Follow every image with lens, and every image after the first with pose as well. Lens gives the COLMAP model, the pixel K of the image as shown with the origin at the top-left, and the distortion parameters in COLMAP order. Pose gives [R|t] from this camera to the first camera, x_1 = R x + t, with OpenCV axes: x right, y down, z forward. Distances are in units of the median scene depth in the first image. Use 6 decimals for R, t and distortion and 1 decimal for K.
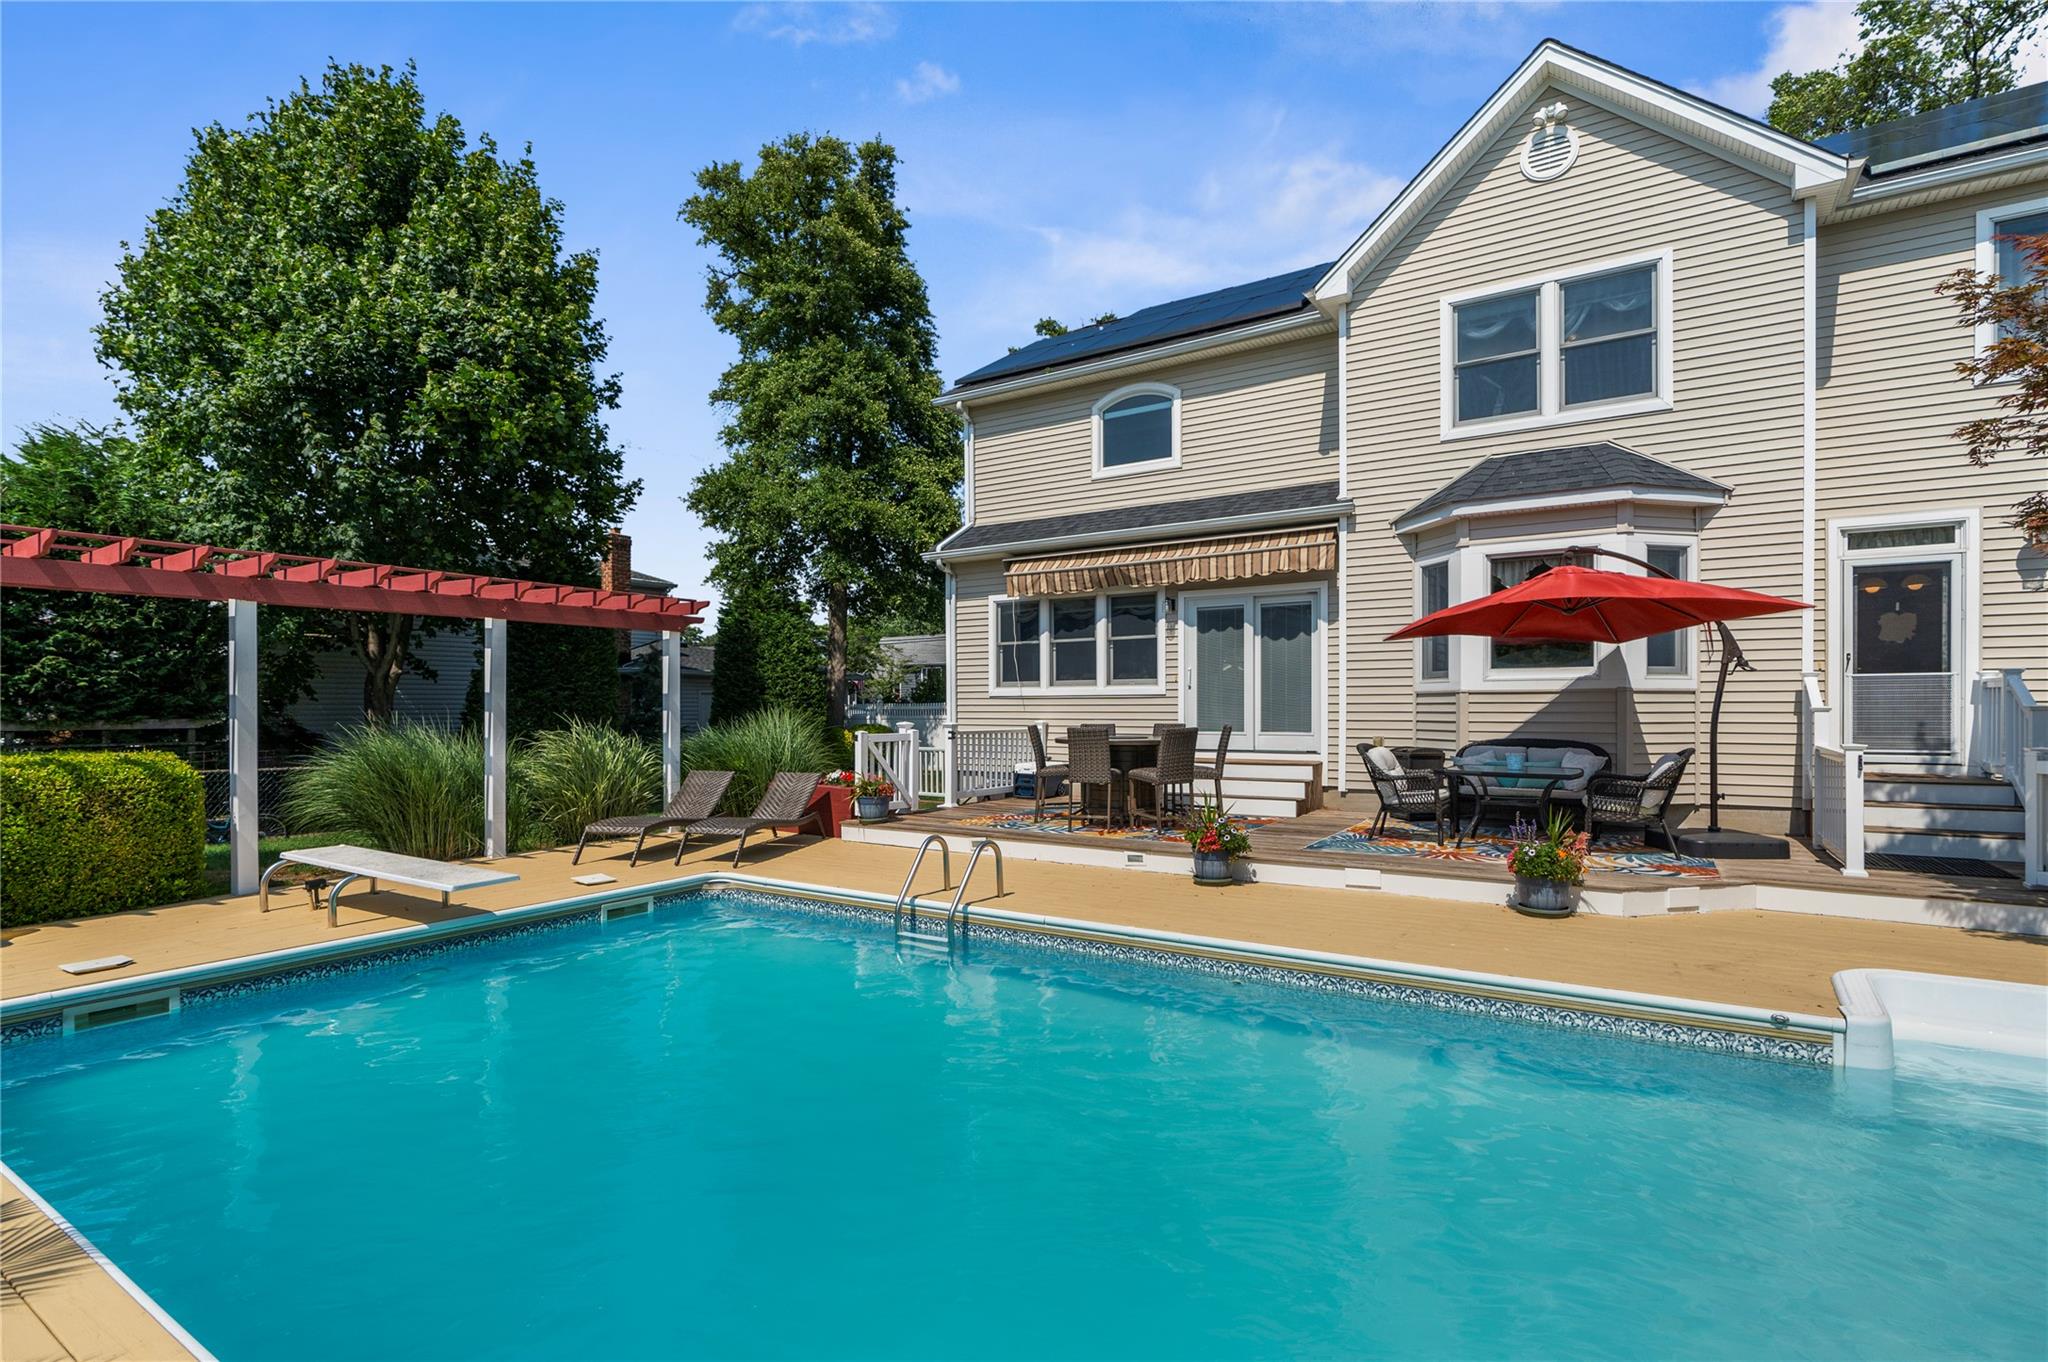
lens RADIAL K [[982.9, 0, 1042.2], [0, 982.9, 713.3], [0, 0, 1]] dist [-0.010940, 0.002893]
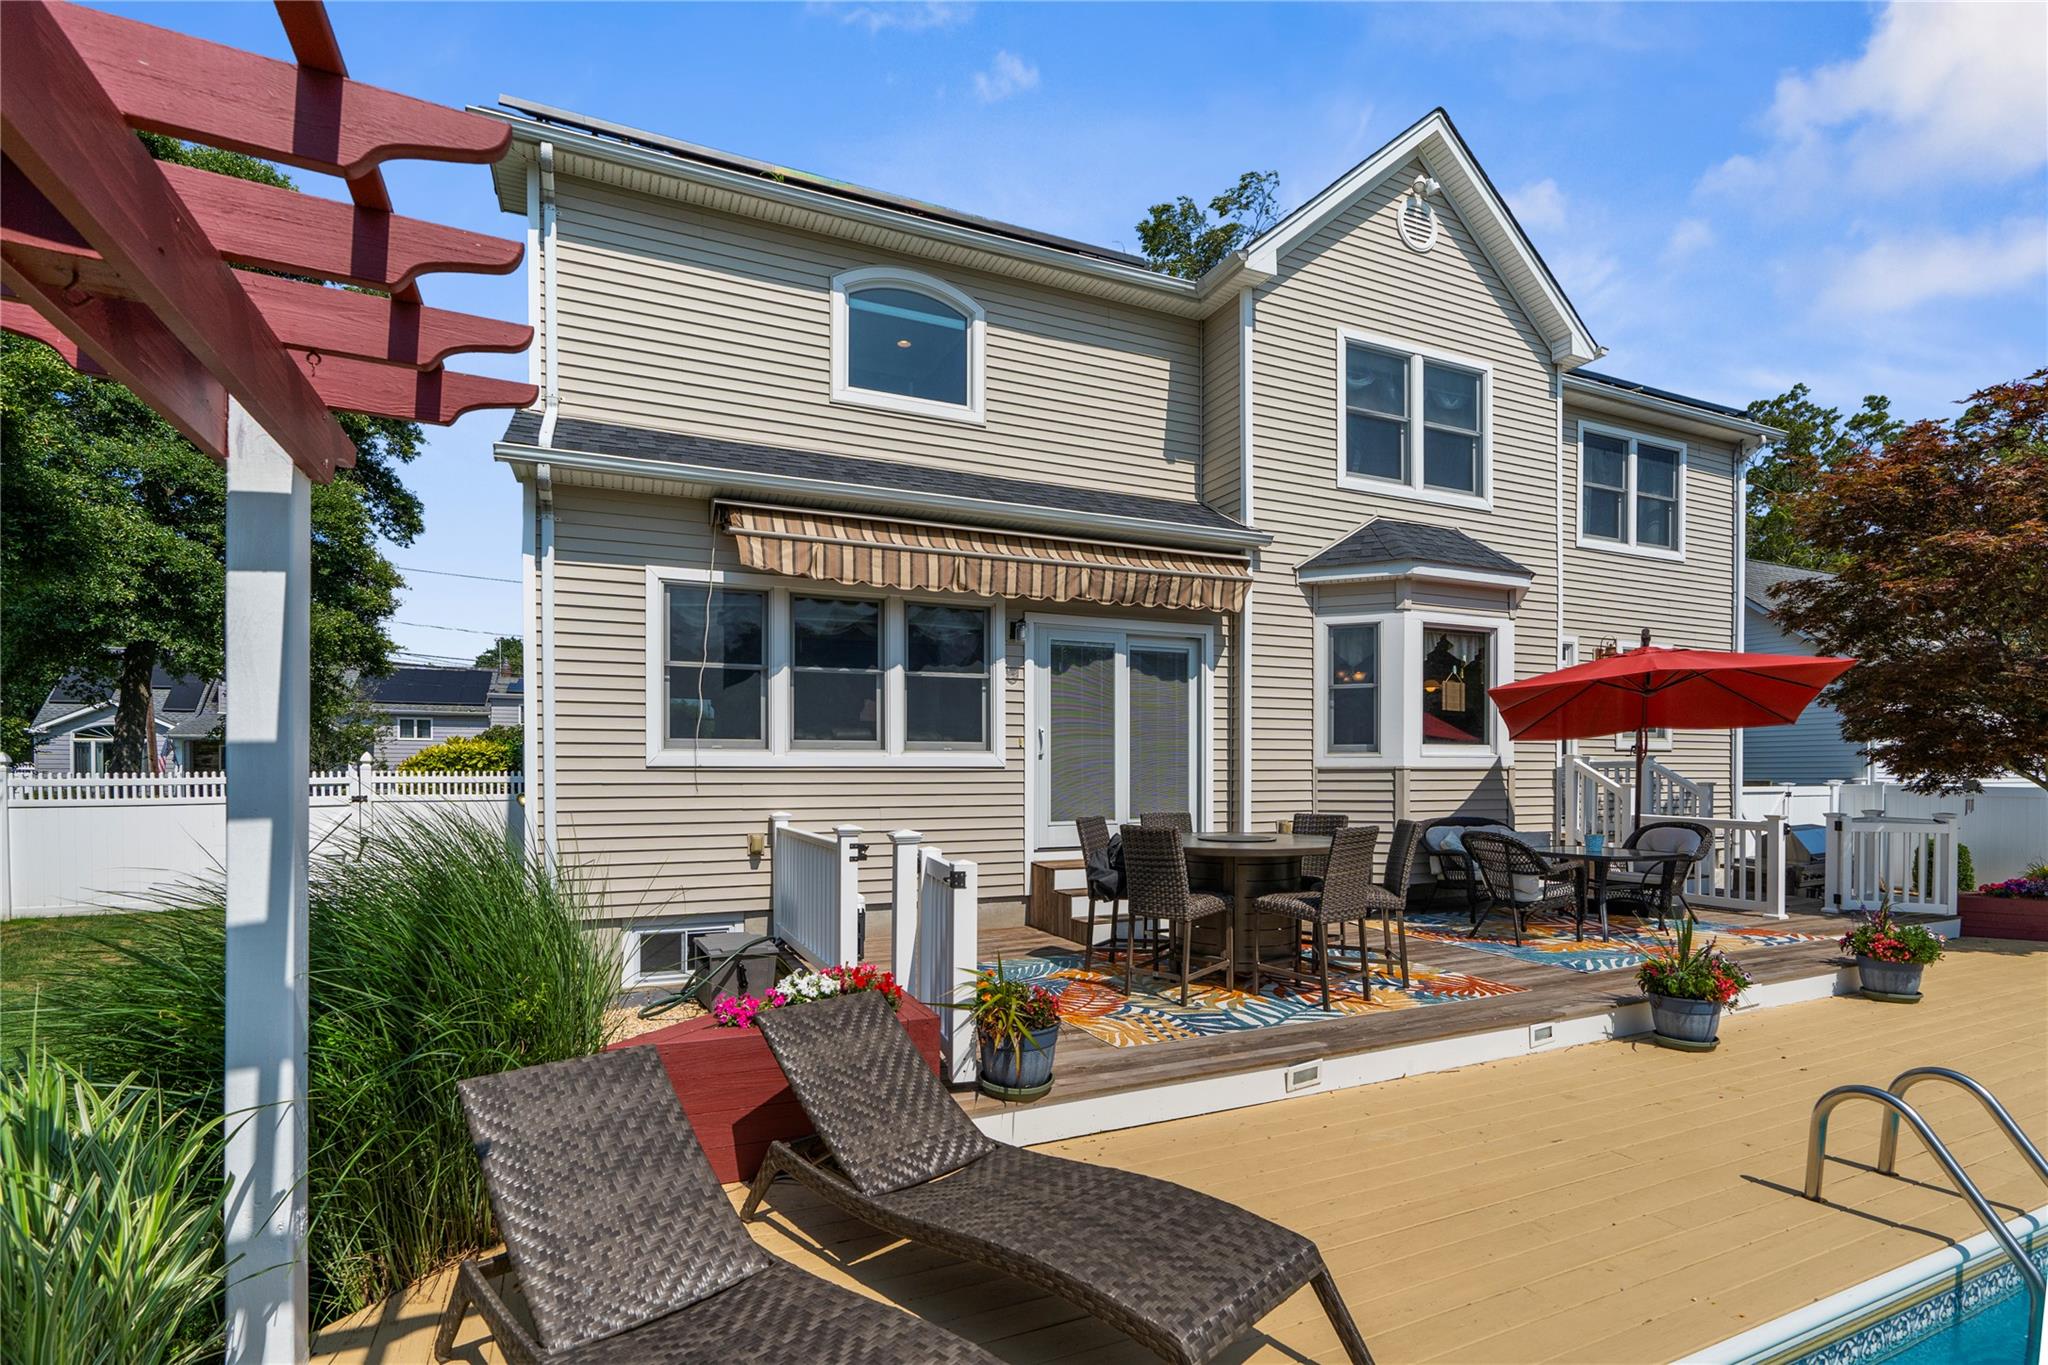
lens RADIAL K [[982.9, 0, 974.9], [0, 982.9, 770.5], [0, 0, 1]] dist [-0.010940, 0.002893]
pose [[0.535206, 0.001304, 0.844720, -0.517257], [0.003920, 0.999984, -0.004028, -0.016819], [-0.844712, 0.005467, 0.535193, 0.790324]]
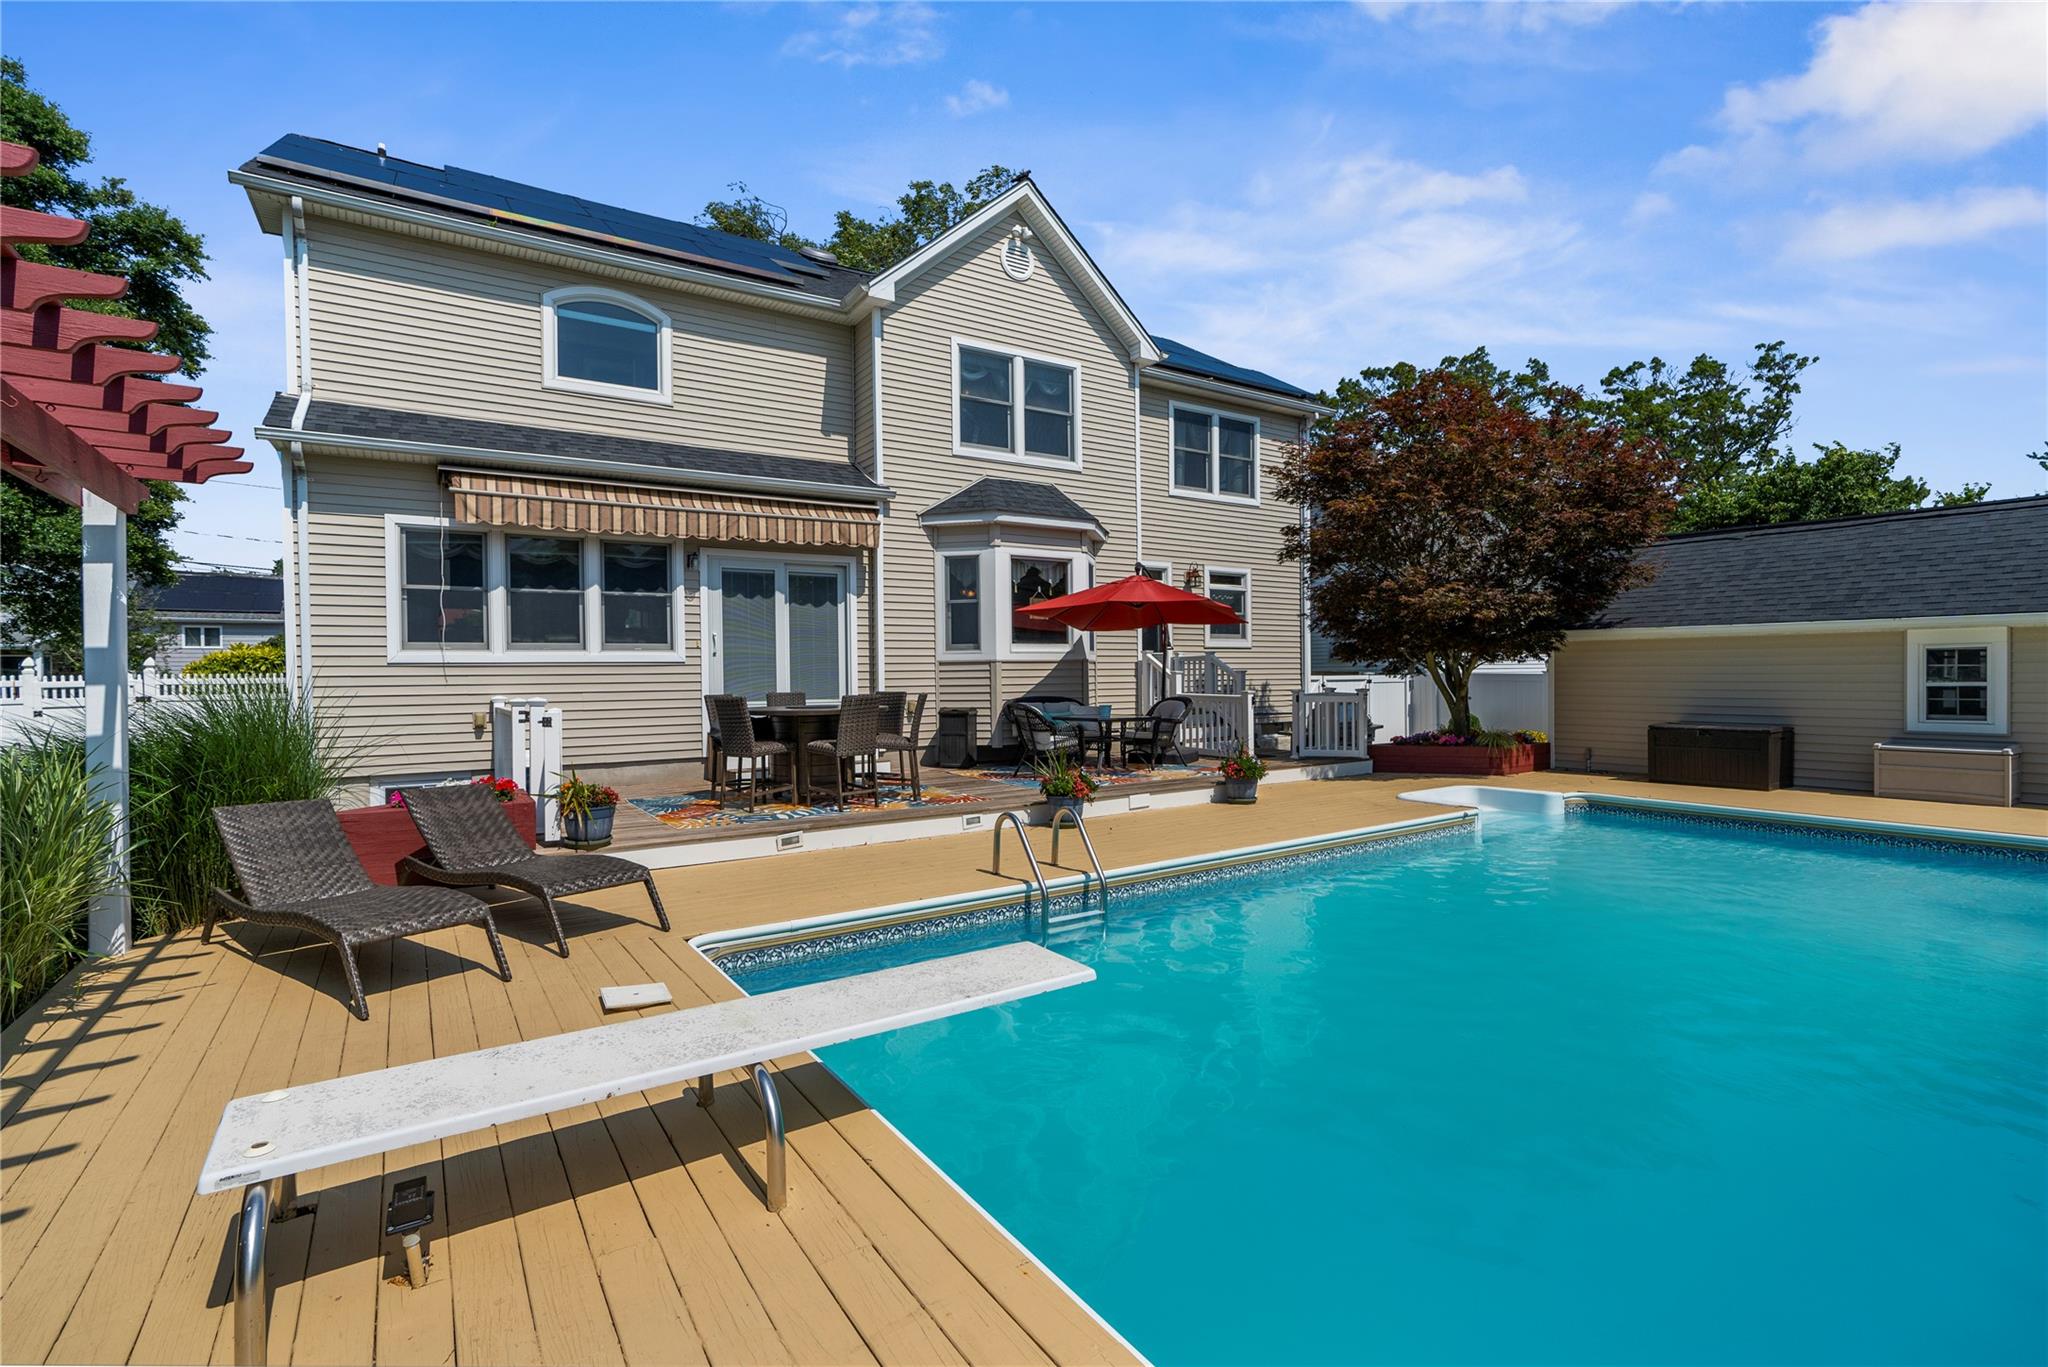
lens RADIAL K [[982.9, 0, 1005.7], [0, 982.9, 681.5], [0, 0, 1]] dist [-0.010940, 0.002893]
pose [[0.388060, -0.009231, 0.921588, -0.680516], [0.015924, 0.999868, 0.003310, -0.000186], [-0.921497, 0.013391, 0.388156, 0.465039]]
